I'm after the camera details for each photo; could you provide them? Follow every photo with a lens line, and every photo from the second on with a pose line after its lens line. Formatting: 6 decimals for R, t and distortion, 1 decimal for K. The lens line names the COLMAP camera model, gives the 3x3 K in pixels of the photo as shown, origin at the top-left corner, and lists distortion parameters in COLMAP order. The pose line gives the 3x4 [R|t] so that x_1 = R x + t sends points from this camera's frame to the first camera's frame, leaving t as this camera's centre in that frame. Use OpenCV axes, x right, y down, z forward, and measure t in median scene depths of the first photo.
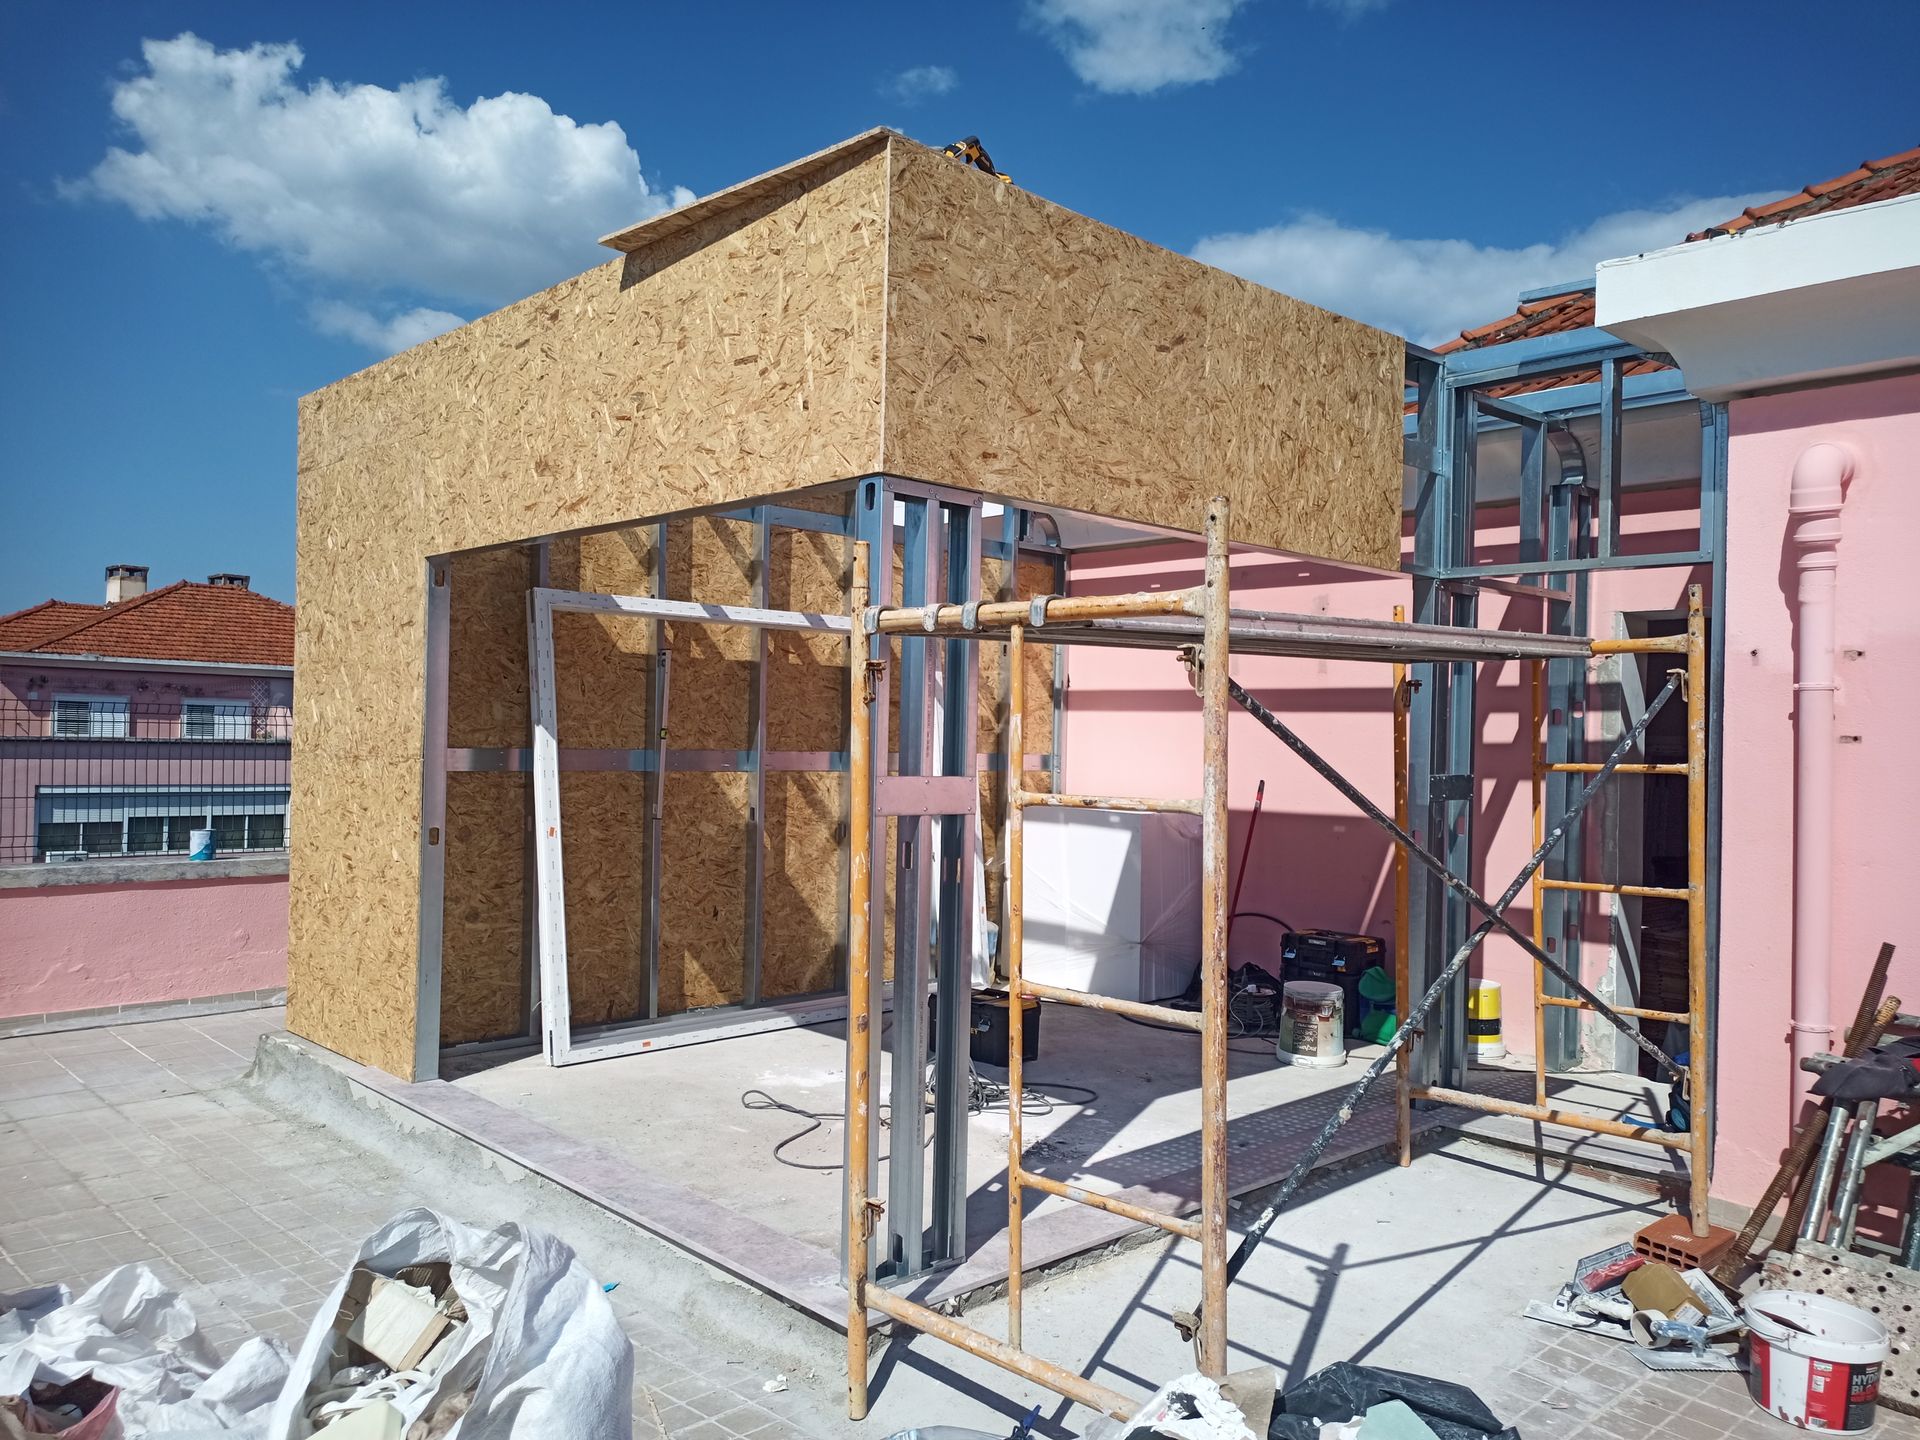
lens RADIAL K [[1431.0, 0, 948.9], [0, 1431.0, 716.9], [0, 0, 1]] dist [0.053799, -0.046634]
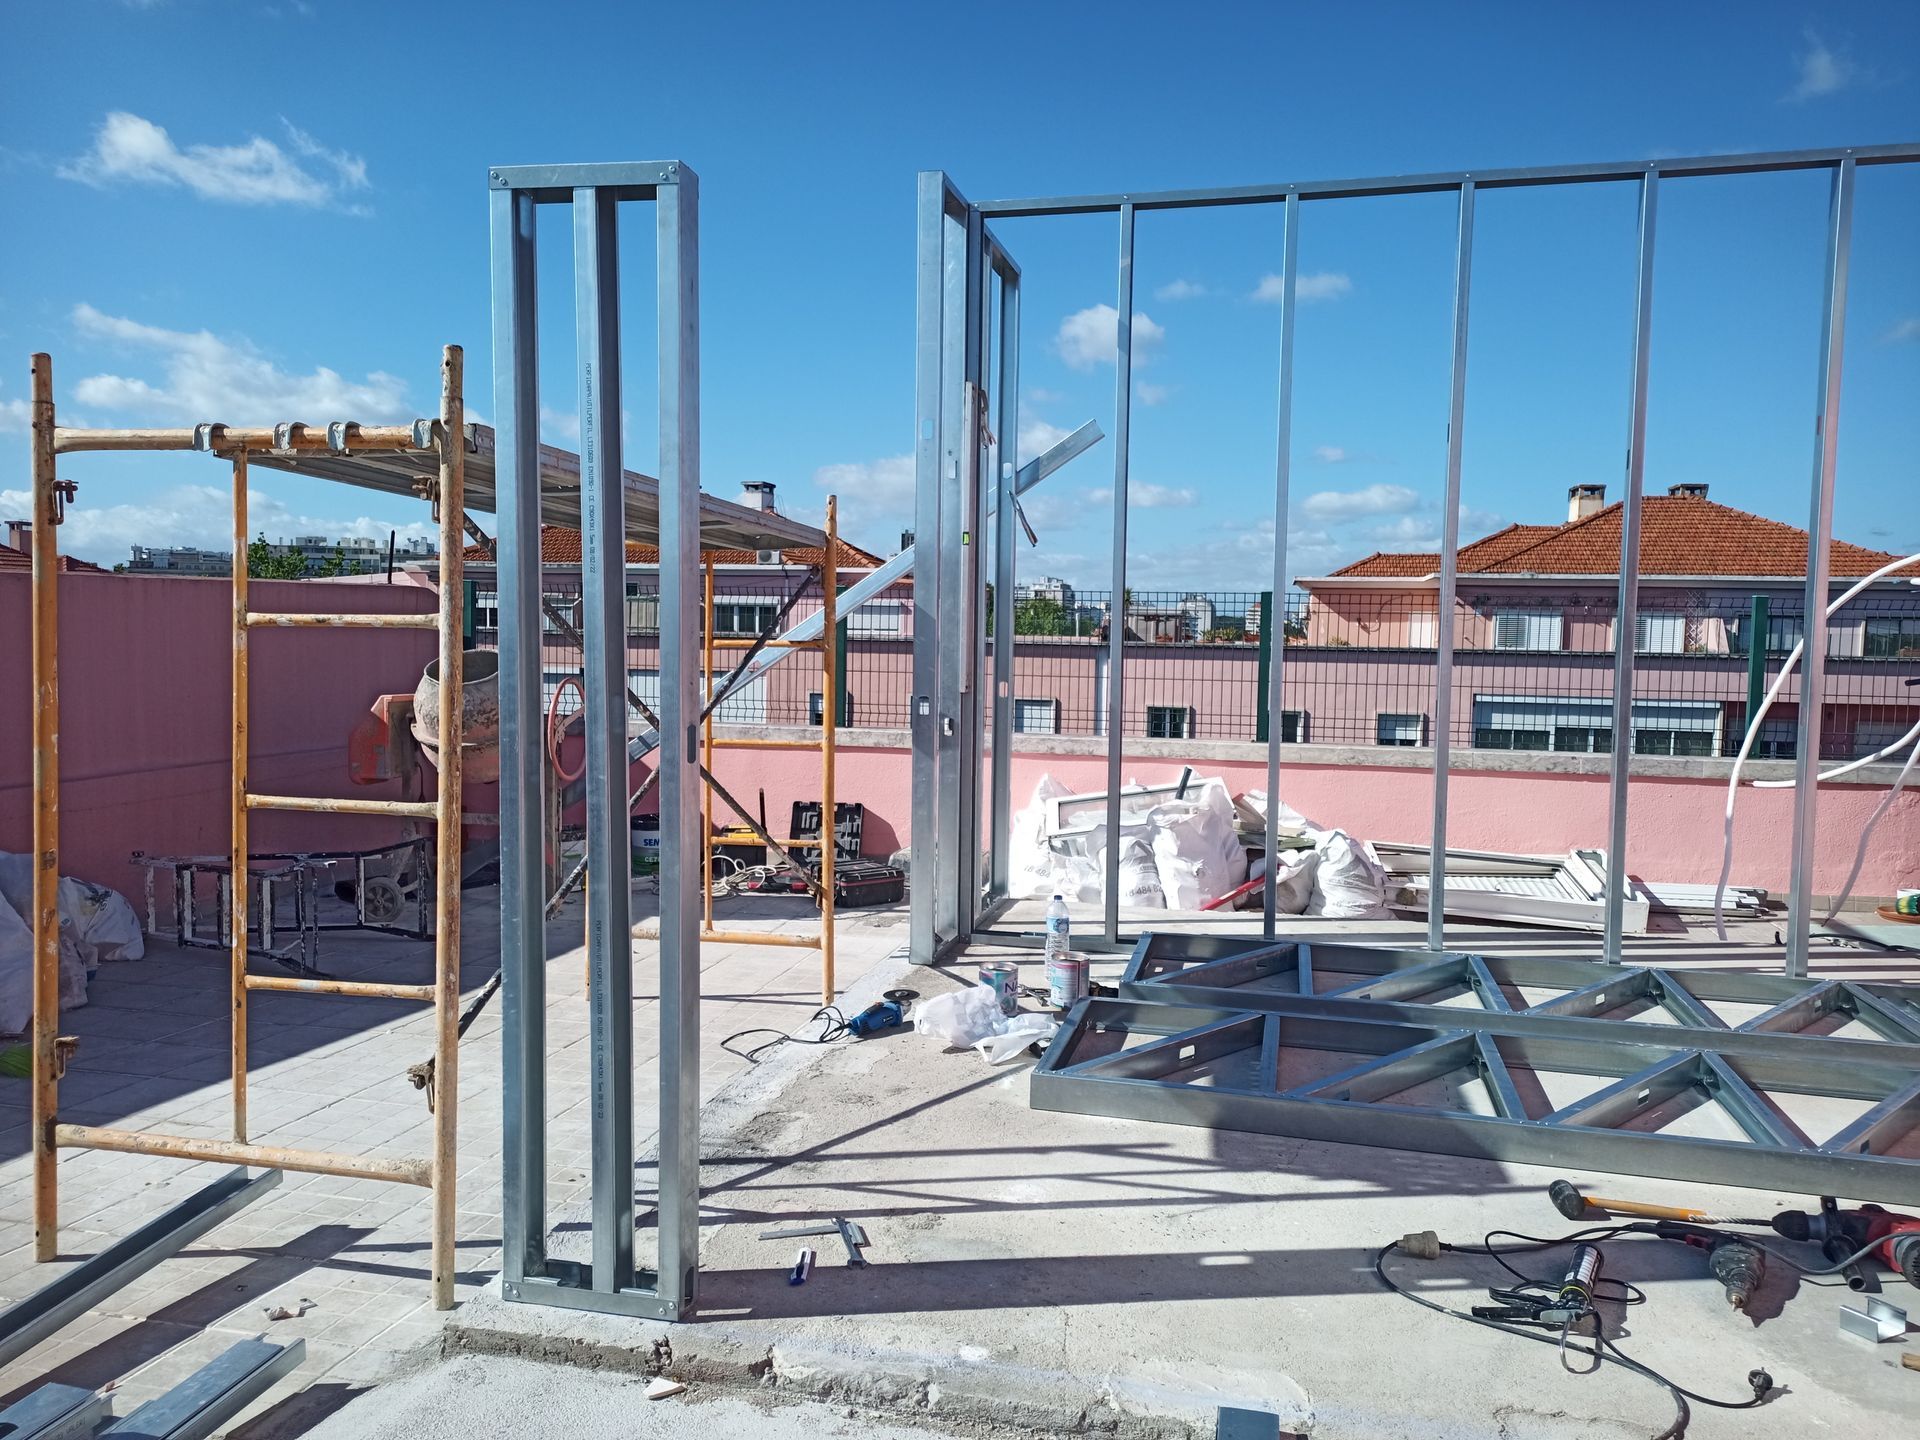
lens RADIAL K [[1422.5, 0, 974.5], [0, 1422.5, 719.1], [0, 0, 1]] dist [0.068336, 0.001683]
pose [[0.536891, 0.047220, -0.842329, 0.083288], [-0.000163, 0.998438, 0.055867, 0.005462], [0.843652, -0.029858, 0.536060, 0.084562]]
